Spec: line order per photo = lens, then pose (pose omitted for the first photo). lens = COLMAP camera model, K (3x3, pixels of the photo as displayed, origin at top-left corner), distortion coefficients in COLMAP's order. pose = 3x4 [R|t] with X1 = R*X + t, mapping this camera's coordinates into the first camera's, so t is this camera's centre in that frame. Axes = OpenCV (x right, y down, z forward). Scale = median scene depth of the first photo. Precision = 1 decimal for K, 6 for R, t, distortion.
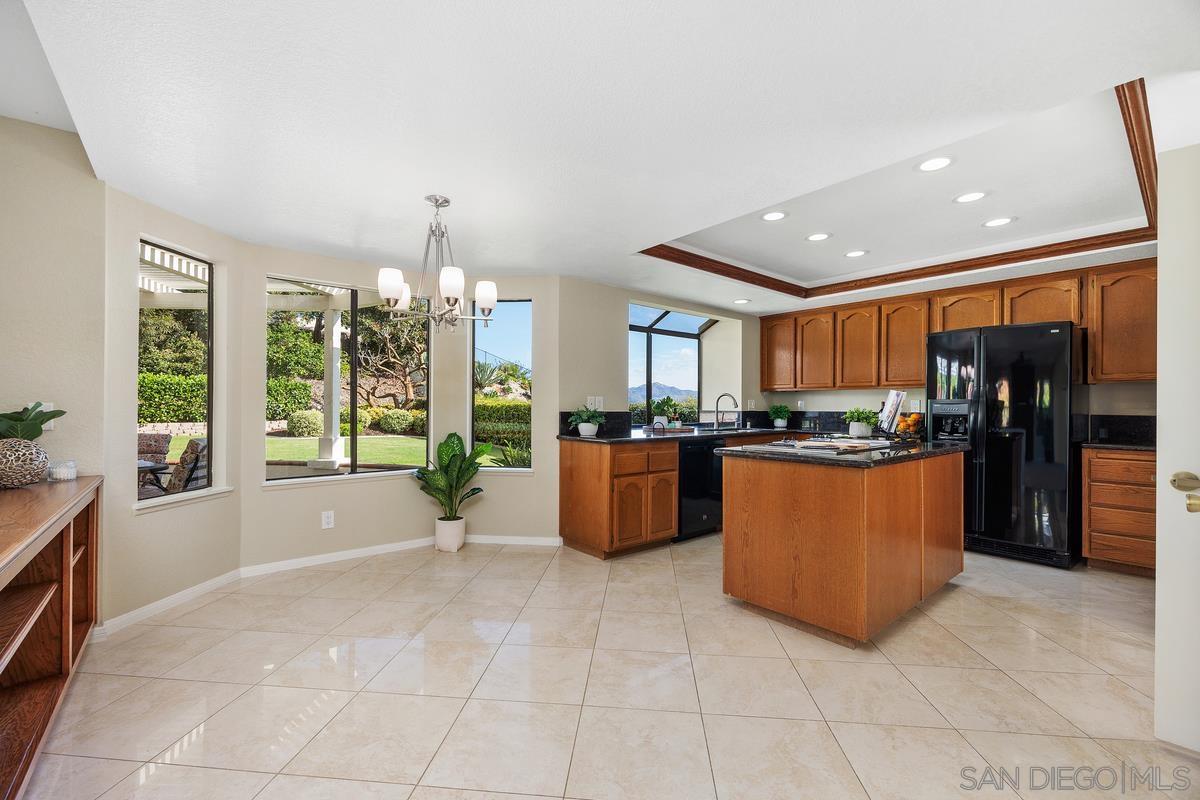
lens RADIAL K [[501.7, 0, 596.2], [0, 501.7, 399.4], [0, 0, 1]] dist [-0.010223, -0.001104]
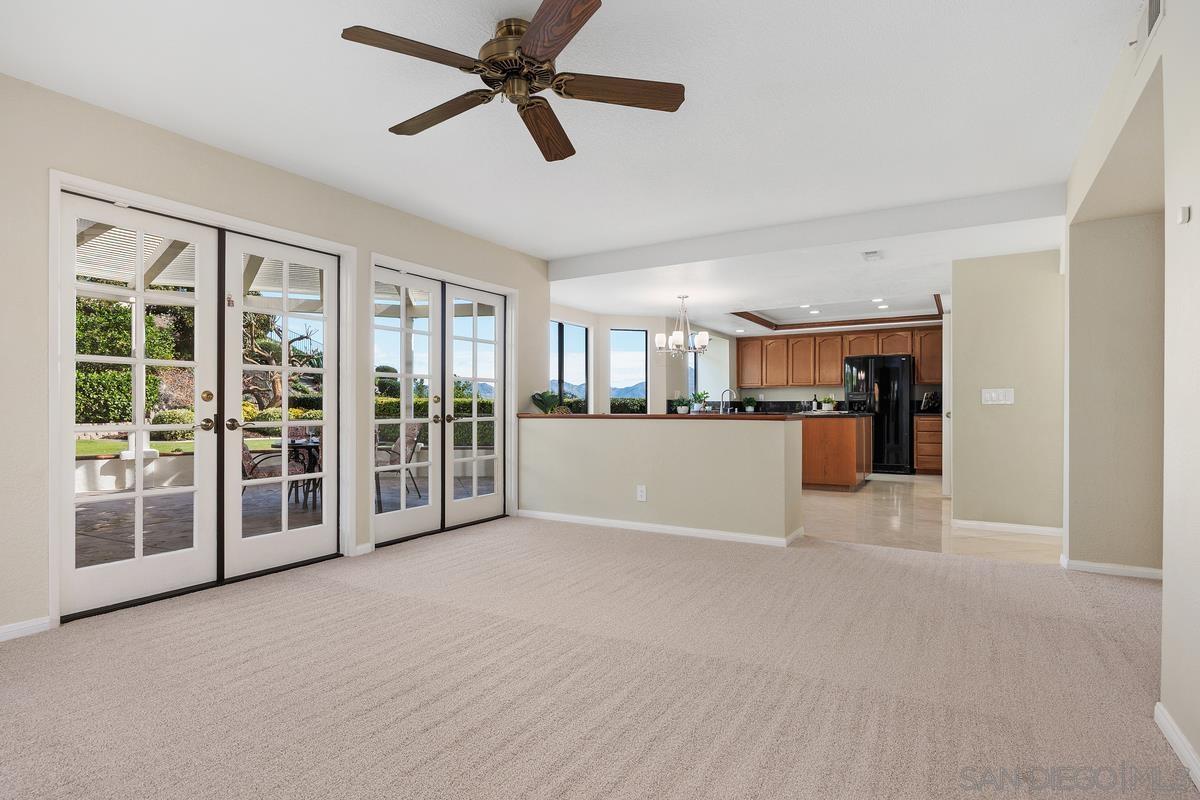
lens RADIAL K [[638.2, 0, 599.4], [0, 638.2, 399.2], [0, 0, 1]] dist [0.011557, -0.003616]
pose [[0.936926, 0.000006, 0.349527, -0.805493], [0.000871, 0.999997, -0.002351, 0.023605], [-0.349526, 0.002507, 0.936923, -0.709615]]
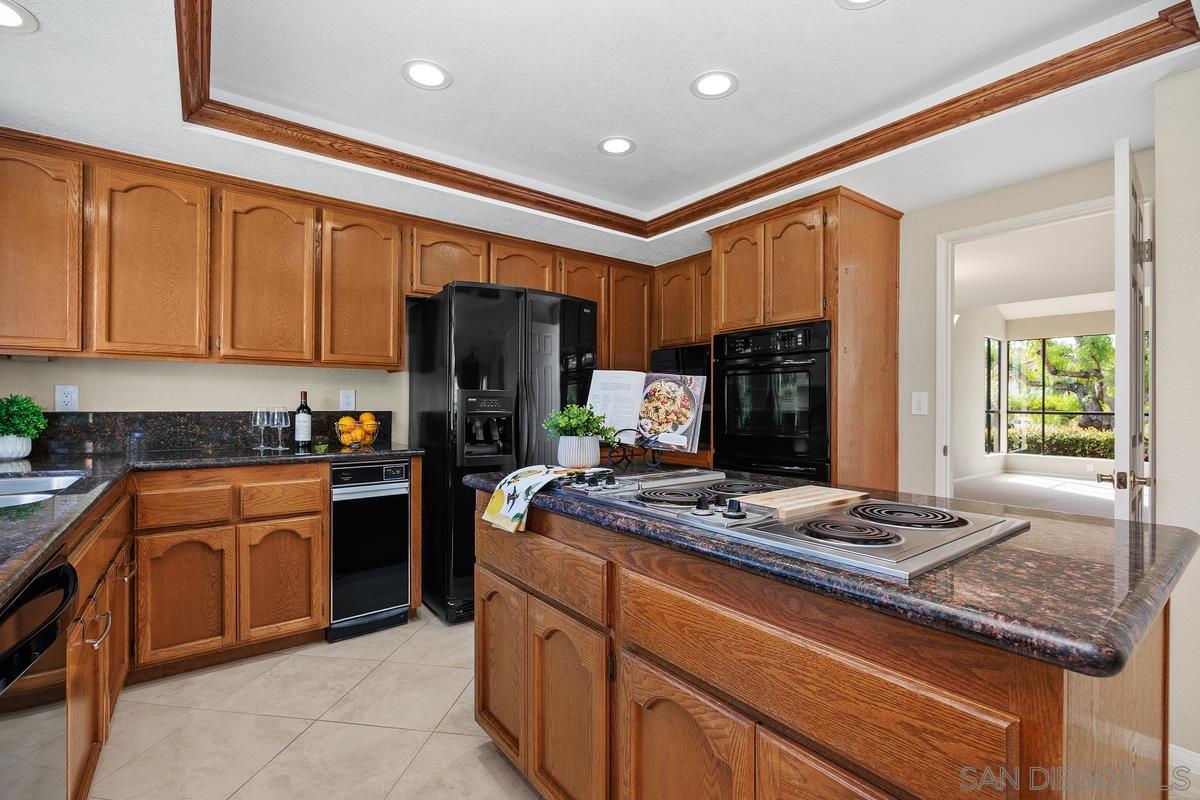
lens RADIAL K [[534.7, 0, 600.5], [0, 534.7, 399.6], [0, 0, 1]] dist [-0.002102, -0.000319]
pose [[0.038979, 0.003507, 0.999234, 0.017708], [-0.015063, 0.999882, -0.002922, 0.009744], [-0.999126, -0.014938, 0.039027, 0.635250]]
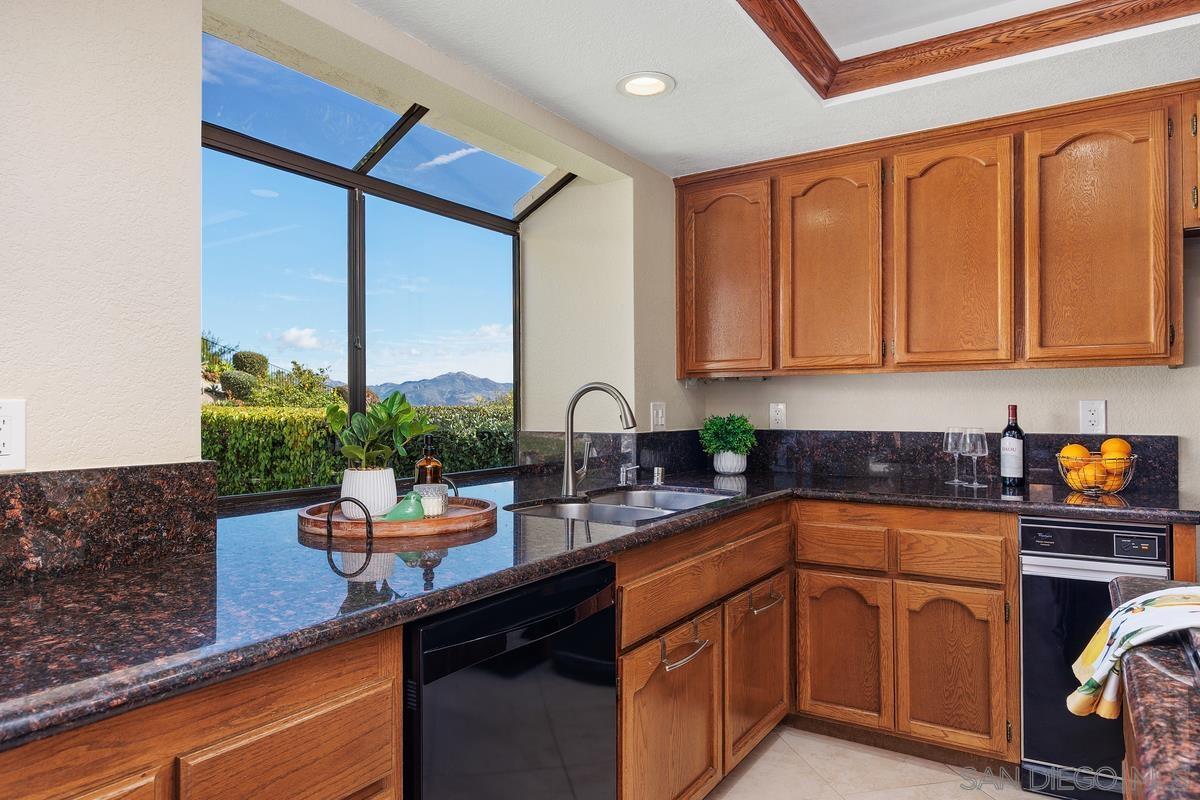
lens RADIAL K [[751.0, 0, 603.2], [0, 751.0, 396.5], [0, 0, 1]] dist [0.003096, 0.001494]
pose [[0.951585, -0.004611, 0.307352, 0.116257], [0.005082, 0.999987, -0.000733, -0.002671], [-0.307345, 0.002259, 0.951596, 0.546275]]
